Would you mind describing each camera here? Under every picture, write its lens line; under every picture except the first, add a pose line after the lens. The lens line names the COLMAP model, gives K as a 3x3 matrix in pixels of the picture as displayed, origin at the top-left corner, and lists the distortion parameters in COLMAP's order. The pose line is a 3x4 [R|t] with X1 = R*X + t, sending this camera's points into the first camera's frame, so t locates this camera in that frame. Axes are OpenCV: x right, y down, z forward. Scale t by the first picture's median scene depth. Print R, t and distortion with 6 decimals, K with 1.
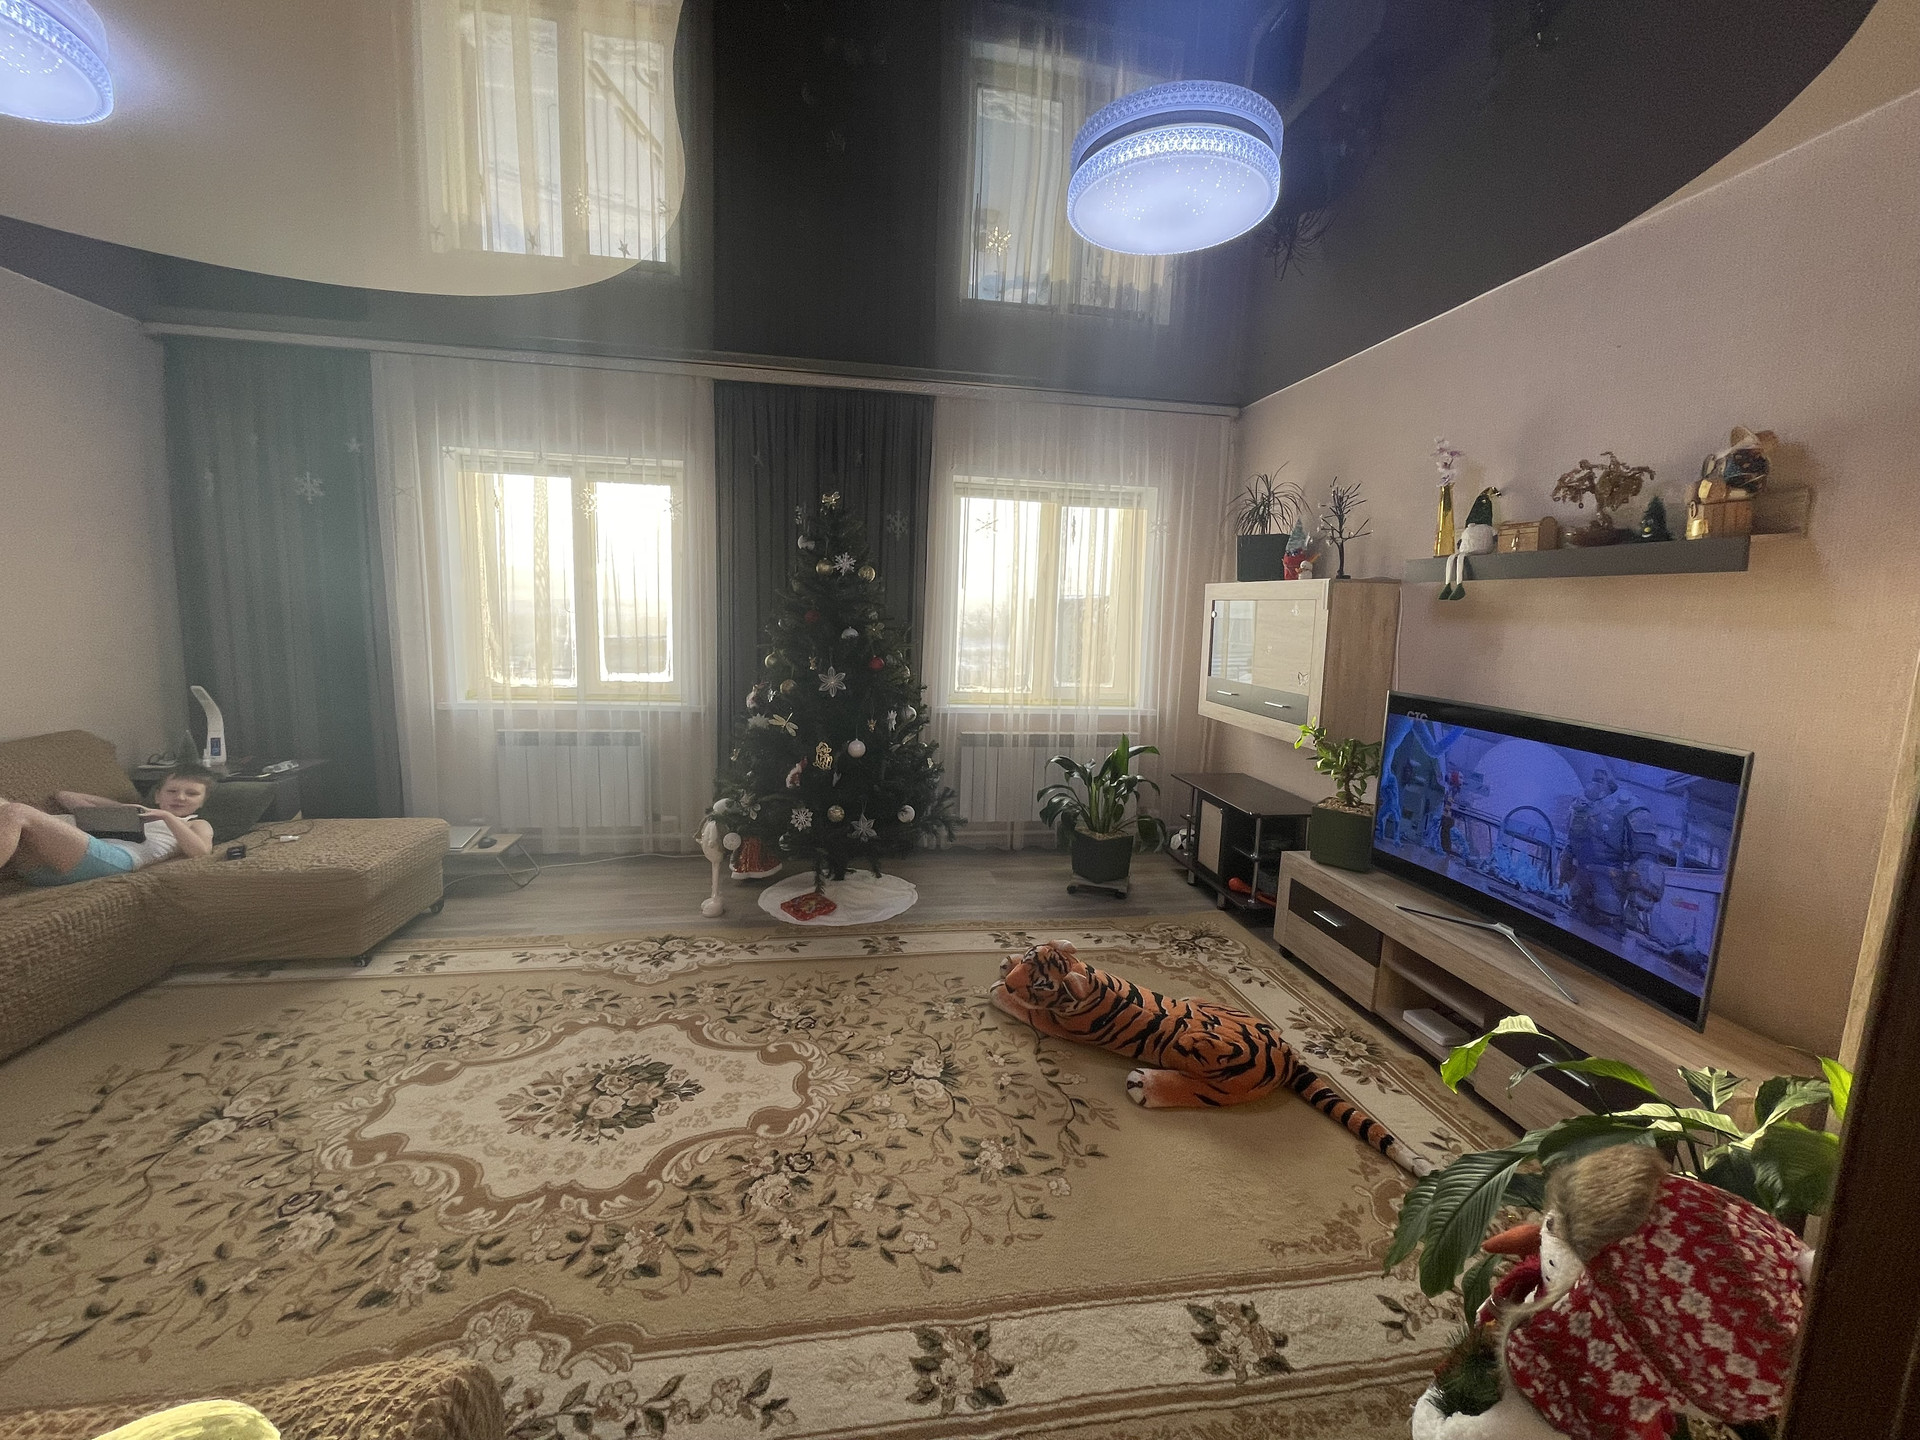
lens RADIAL K [[778.4, 0, 961.1], [0, 778.4, 722.1], [0, 0, 1]] dist [-0.003141, -0.000117]
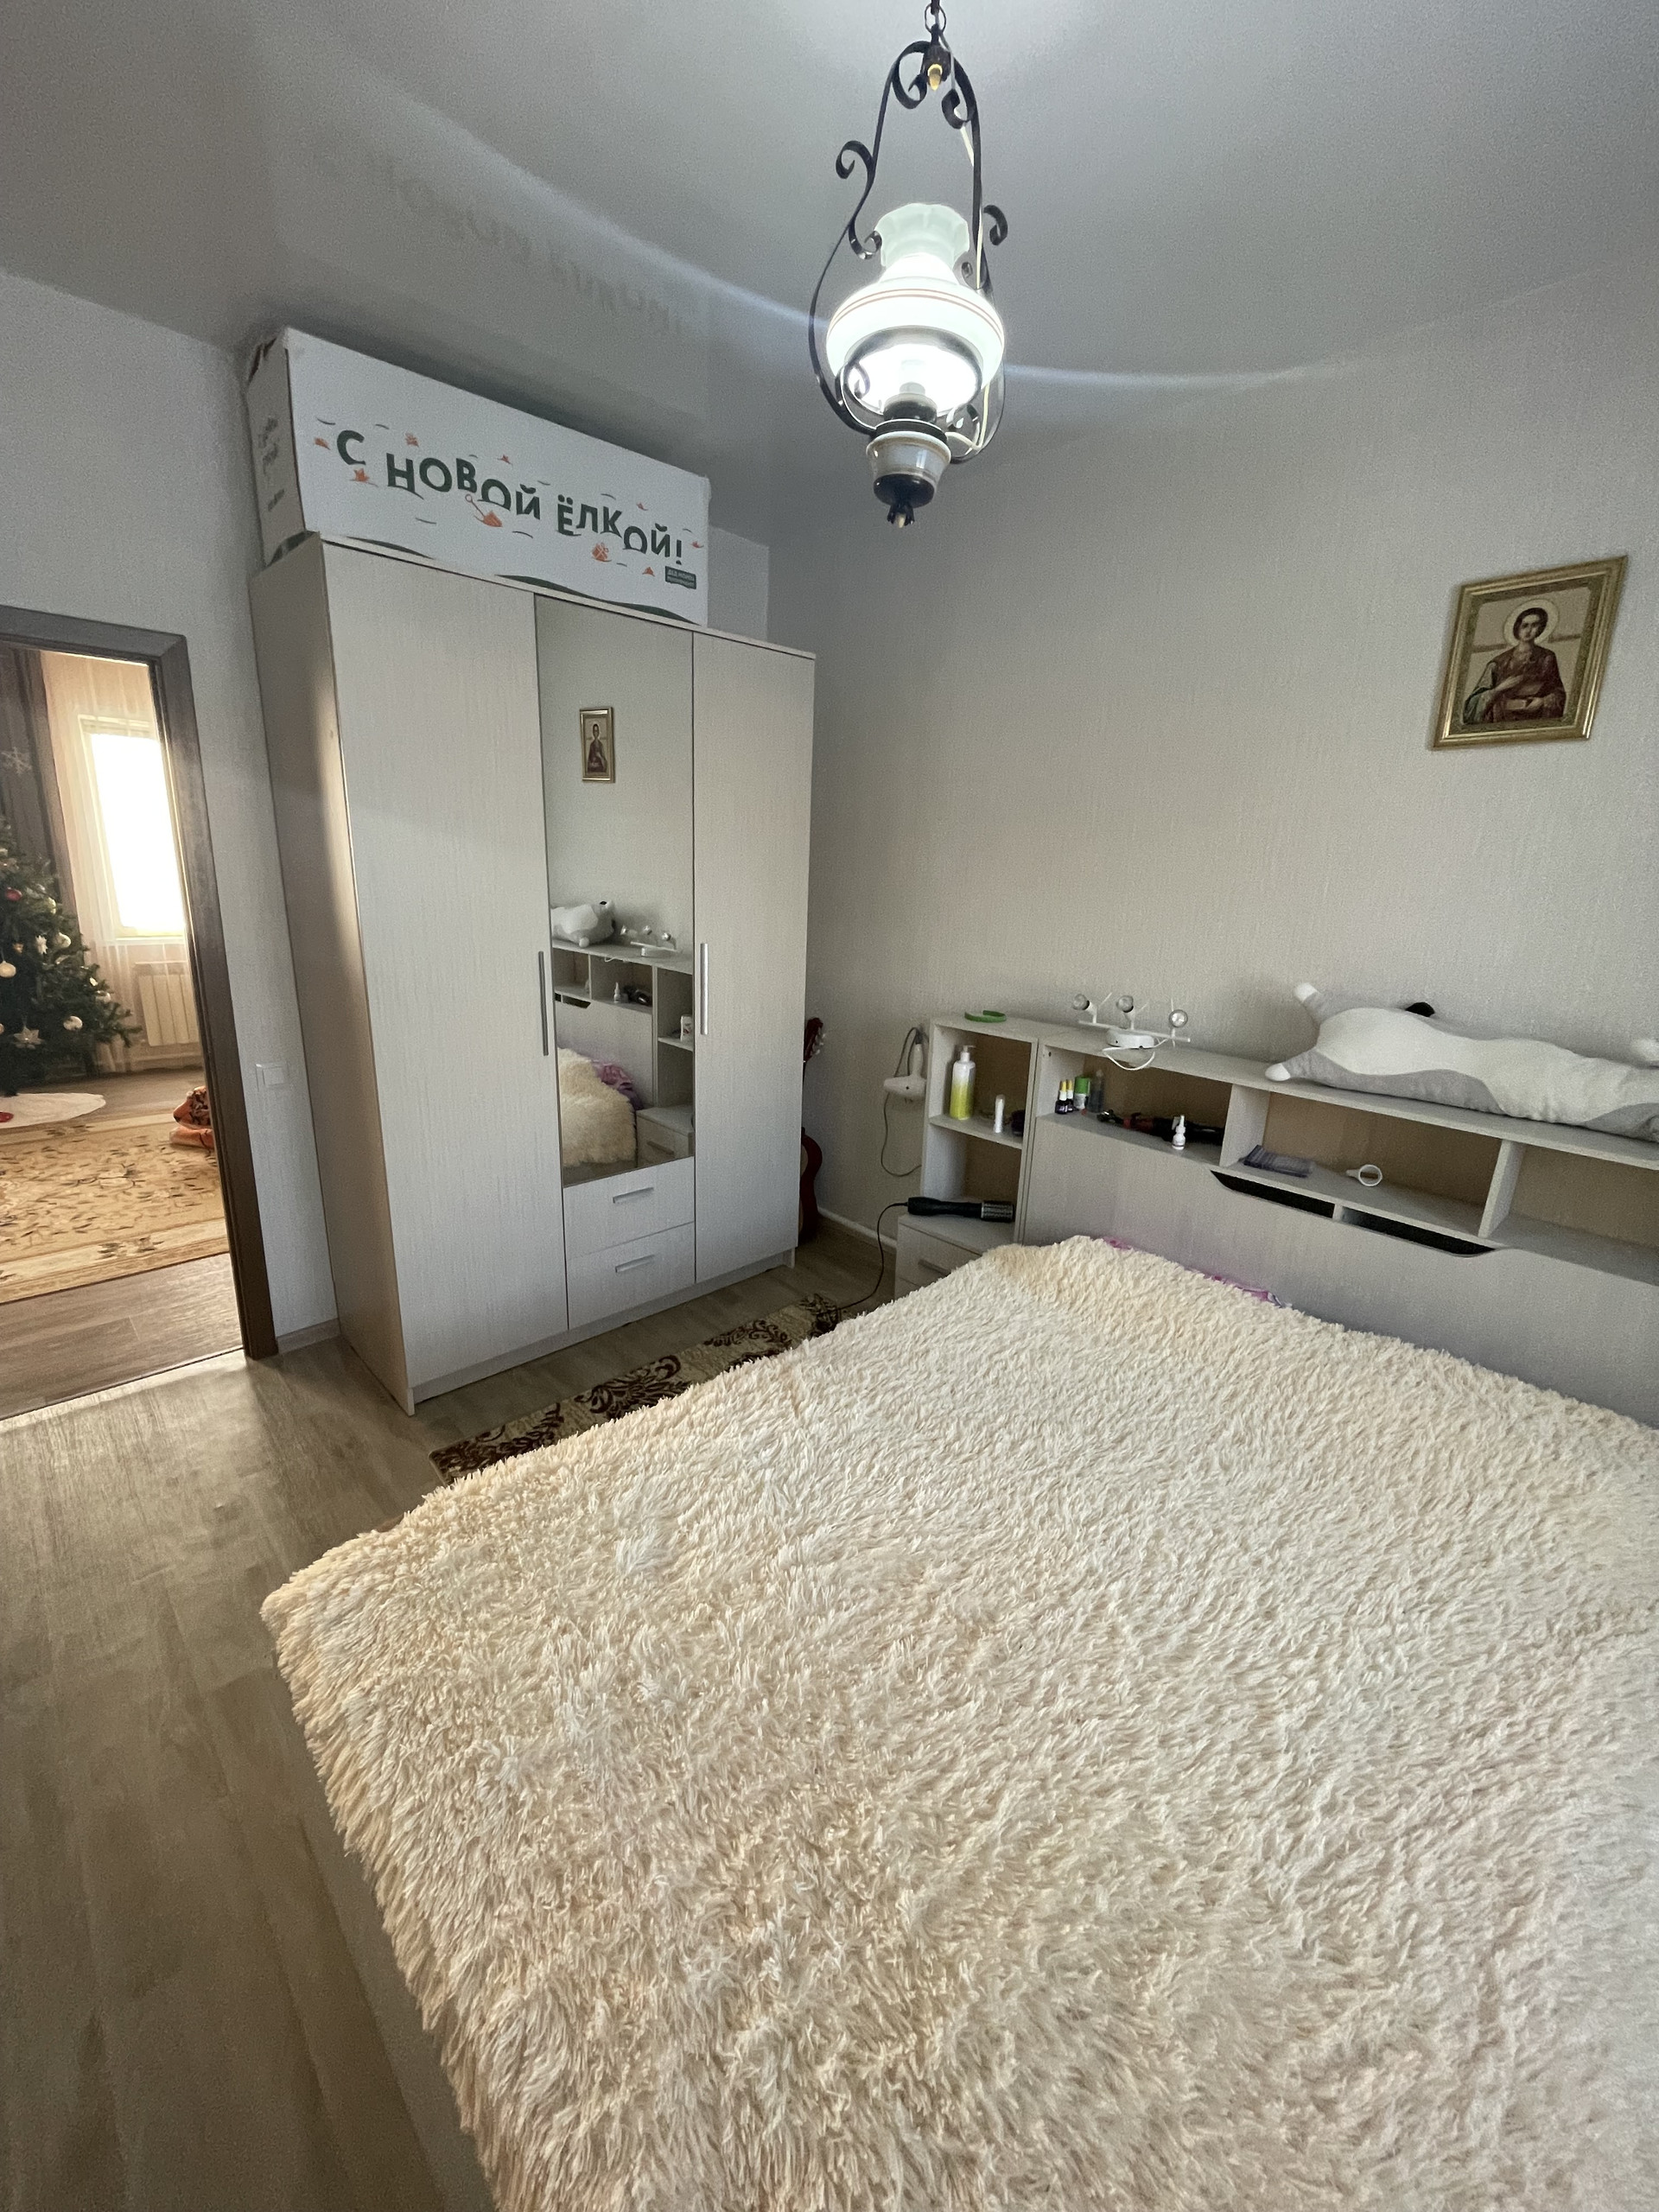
lens RADIAL K [[896.8, 0, 824.7], [0, 896.8, 1106.0], [0, 0, 1]] dist [-0.003141, -0.000117]
pose [[0.826591, -0.145978, 0.543542, 0.165805], [0.070747, 0.985066, 0.156969, 0.153159], [-0.558339, -0.091295, 0.824574, -1.099228]]
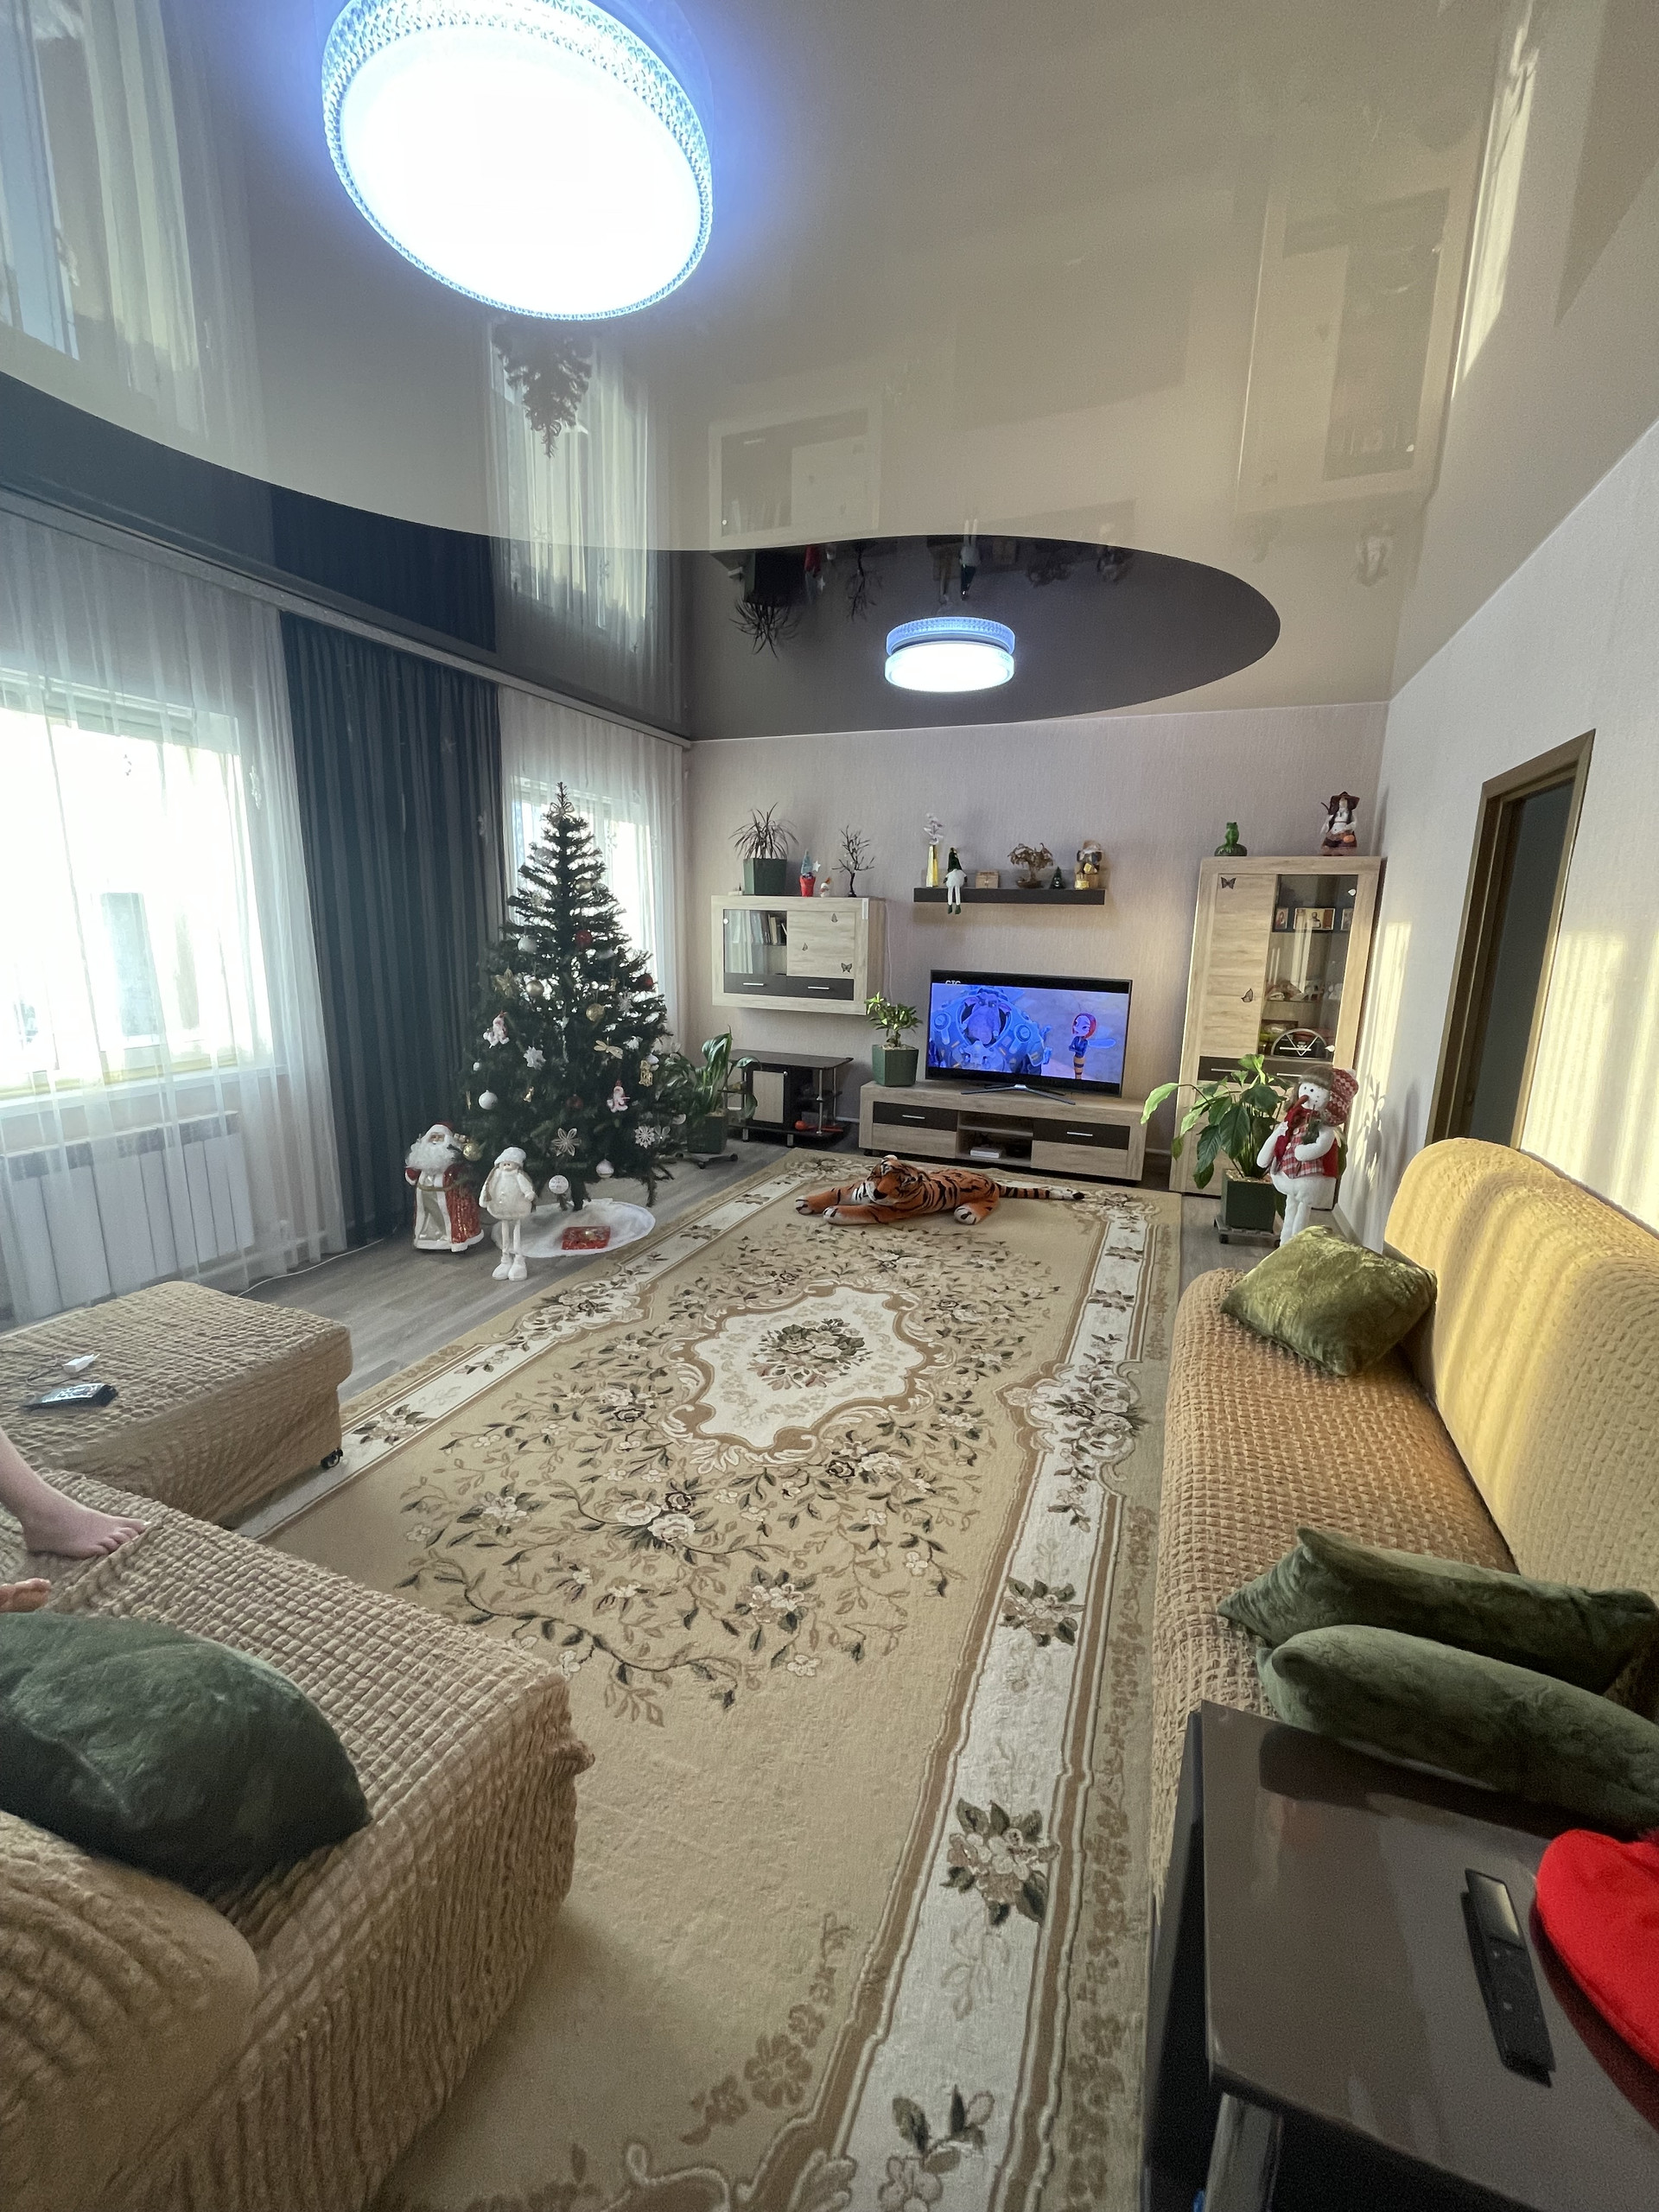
lens RADIAL K [[896.8, 0, 832.6], [0, 896.8, 1102.9], [0, 0, 1]] dist [-0.003141, -0.000117]
pose [[0.509175, -0.194517, 0.838394, -1.419407], [0.120262, 0.980649, 0.154484, -0.096680], [-0.852219, 0.022168, 0.522715, 0.222634]]
